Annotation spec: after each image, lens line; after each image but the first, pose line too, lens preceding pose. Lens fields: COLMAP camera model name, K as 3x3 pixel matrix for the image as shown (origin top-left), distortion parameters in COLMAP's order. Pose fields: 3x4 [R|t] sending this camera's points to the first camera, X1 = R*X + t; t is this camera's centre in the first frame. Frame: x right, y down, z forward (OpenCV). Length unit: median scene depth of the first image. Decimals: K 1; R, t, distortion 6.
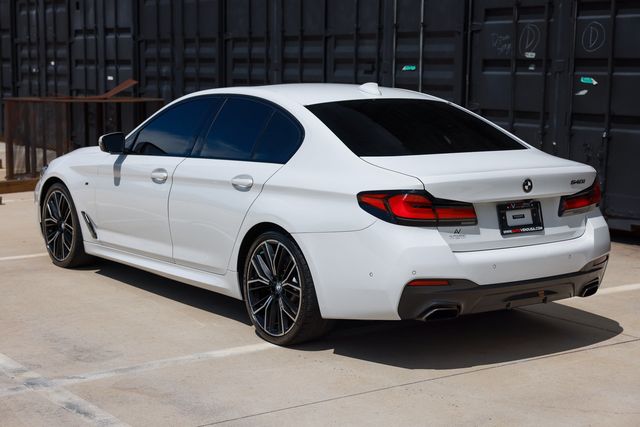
lens RADIAL K [[1064.1, 0, 320.4], [0, 1064.1, 208.1], [0, 0, 1]] dist [0.100860, 0.000000]
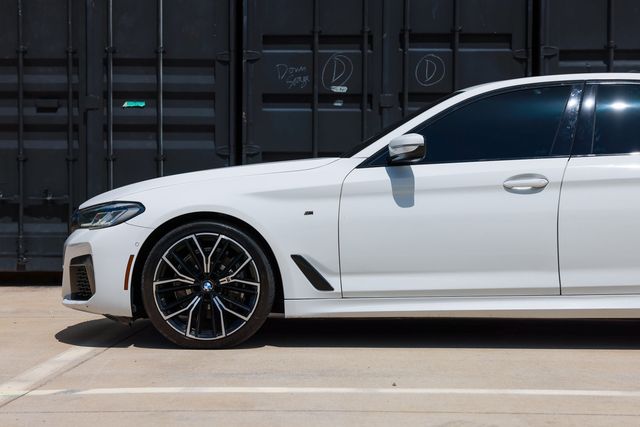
lens RADIAL K [[1249.3, 0, 350.1], [0, 1249.3, 216.7], [0, 0, 1]] dist [0.161537, 0.000000]
pose [[0.632611, -0.027233, 0.773991, -0.861155], [0.105115, 0.993153, -0.050970, 0.024043], [-0.767304, 0.113602, 0.631142, 0.488190]]
